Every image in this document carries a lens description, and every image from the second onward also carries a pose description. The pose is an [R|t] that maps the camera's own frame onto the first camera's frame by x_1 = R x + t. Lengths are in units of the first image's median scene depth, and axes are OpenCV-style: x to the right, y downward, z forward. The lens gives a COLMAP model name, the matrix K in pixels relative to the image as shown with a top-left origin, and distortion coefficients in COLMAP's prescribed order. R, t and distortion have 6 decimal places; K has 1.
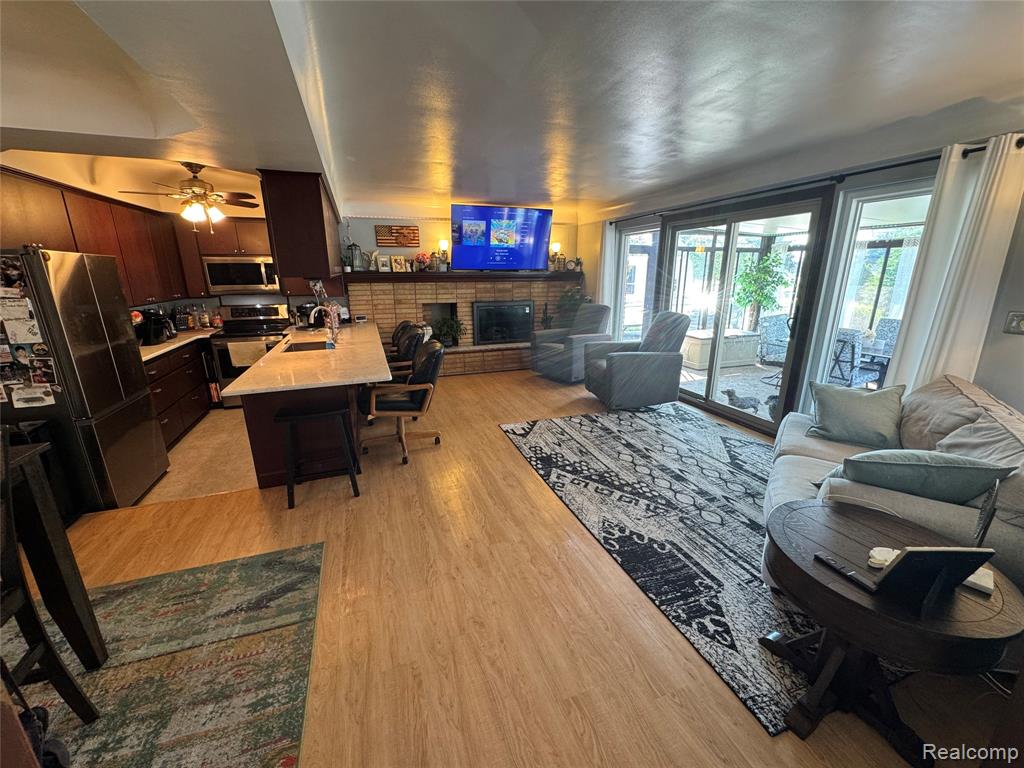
lens RADIAL K [[406.1, 0, 512.9], [0, 406.1, 382.8], [0, 0, 1]] dist [-0.003158, 0.000330]
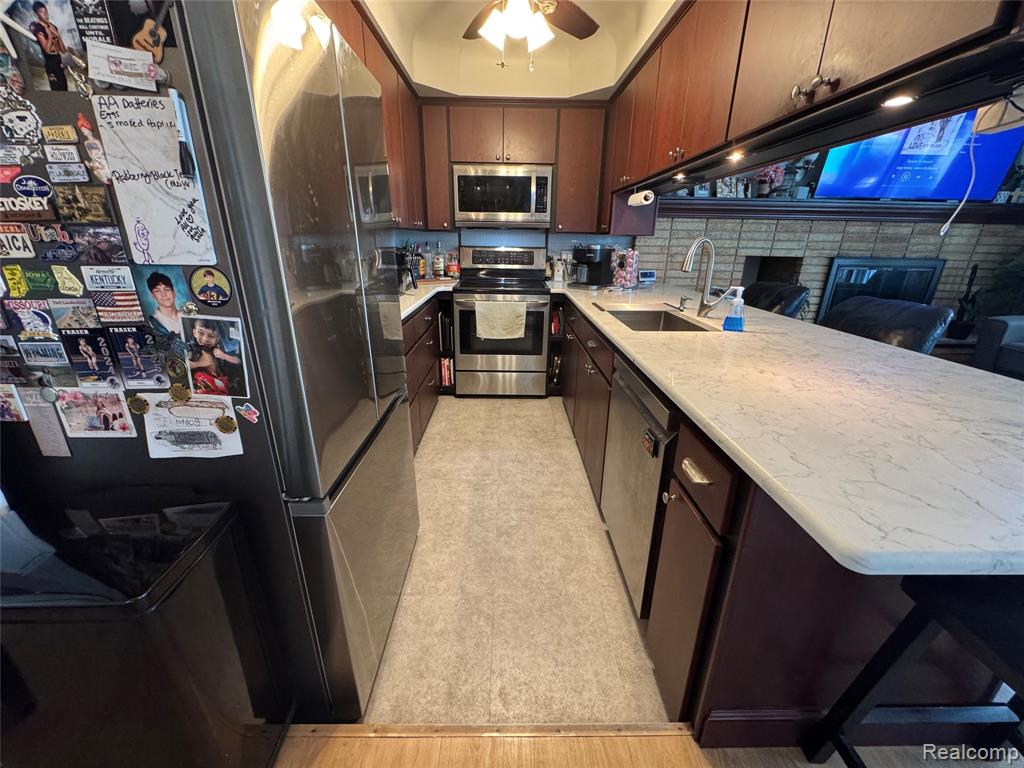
lens RADIAL K [[406.1, 0, 511.7], [0, 406.1, 383.0], [0, 0, 1]] dist [-0.003158, 0.000330]
pose [[0.942440, 0.128180, -0.308832, -0.422840], [-0.105778, 0.990462, 0.088294, -0.031205], [0.317204, -0.050544, 0.947009, 0.387148]]
